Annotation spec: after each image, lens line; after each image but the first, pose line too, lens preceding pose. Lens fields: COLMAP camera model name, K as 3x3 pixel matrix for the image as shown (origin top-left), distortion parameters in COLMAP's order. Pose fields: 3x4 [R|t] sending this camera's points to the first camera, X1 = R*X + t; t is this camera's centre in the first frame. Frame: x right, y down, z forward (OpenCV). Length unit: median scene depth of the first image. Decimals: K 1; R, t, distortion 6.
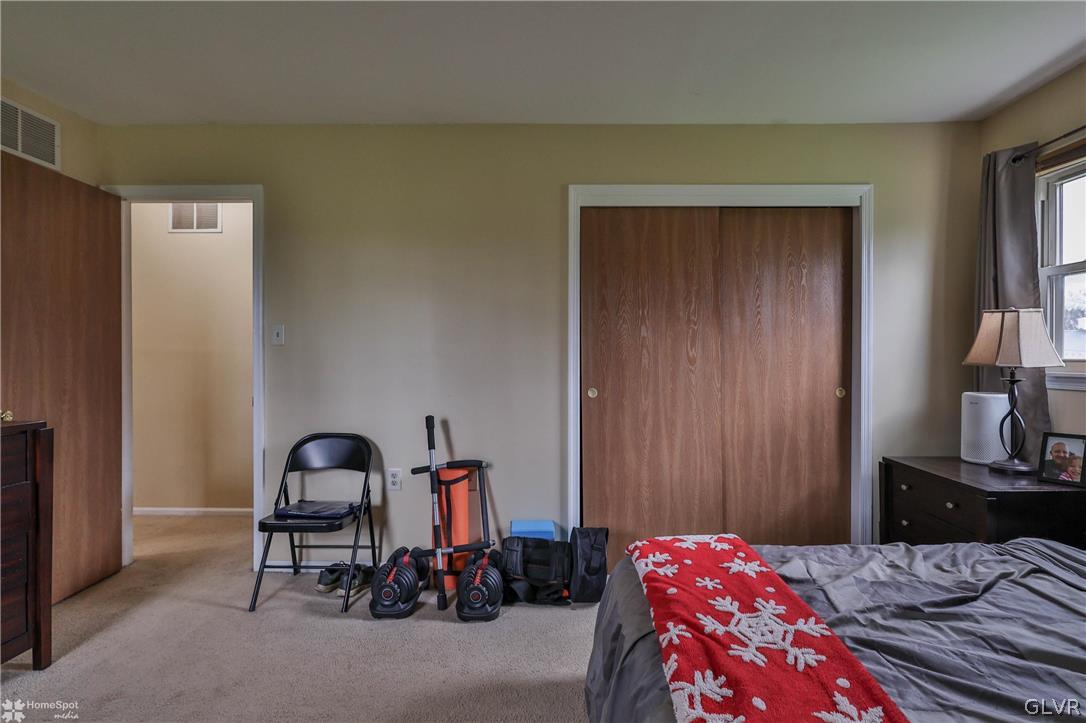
lens RADIAL K [[545.5, 0, 545.6], [0, 545.5, 360.1], [0, 0, 1]] dist [0.005653, -0.001933]
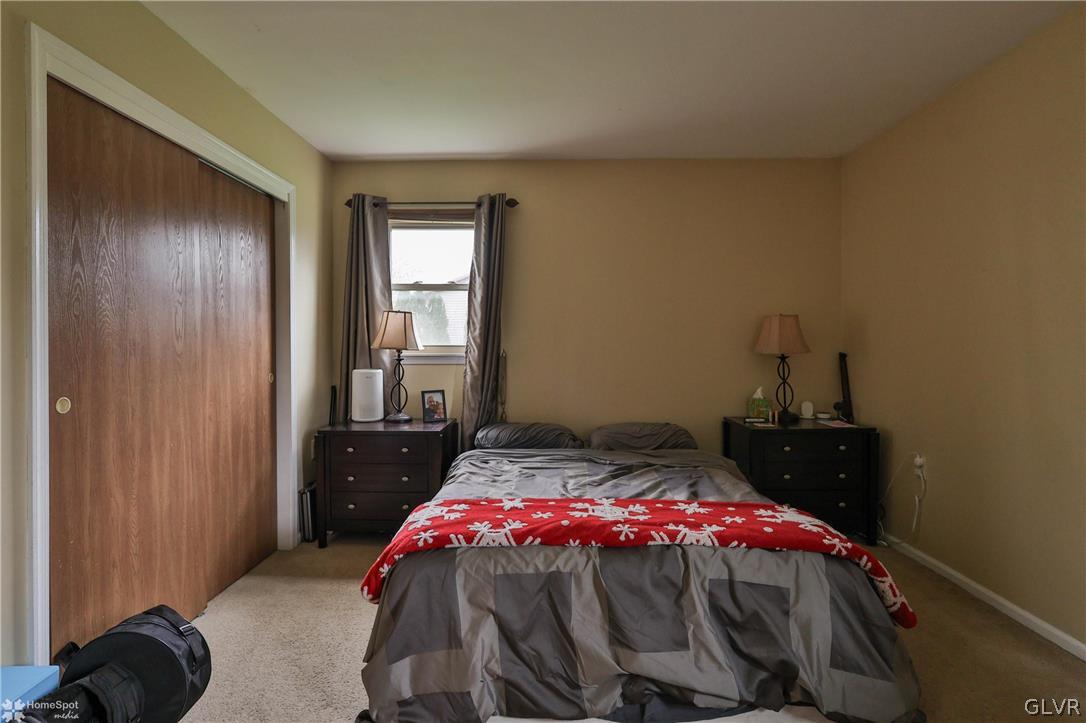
lens RADIAL K [[545.5, 0, 554.2], [0, 545.5, 340.9], [0, 0, 1]] dist [0.005653, -0.001933]
pose [[-0.019267, 0.005236, 0.999801, -0.505872], [0.007381, 0.999960, -0.005095, -0.000846], [-0.999787, 0.007281, -0.019304, 0.497775]]
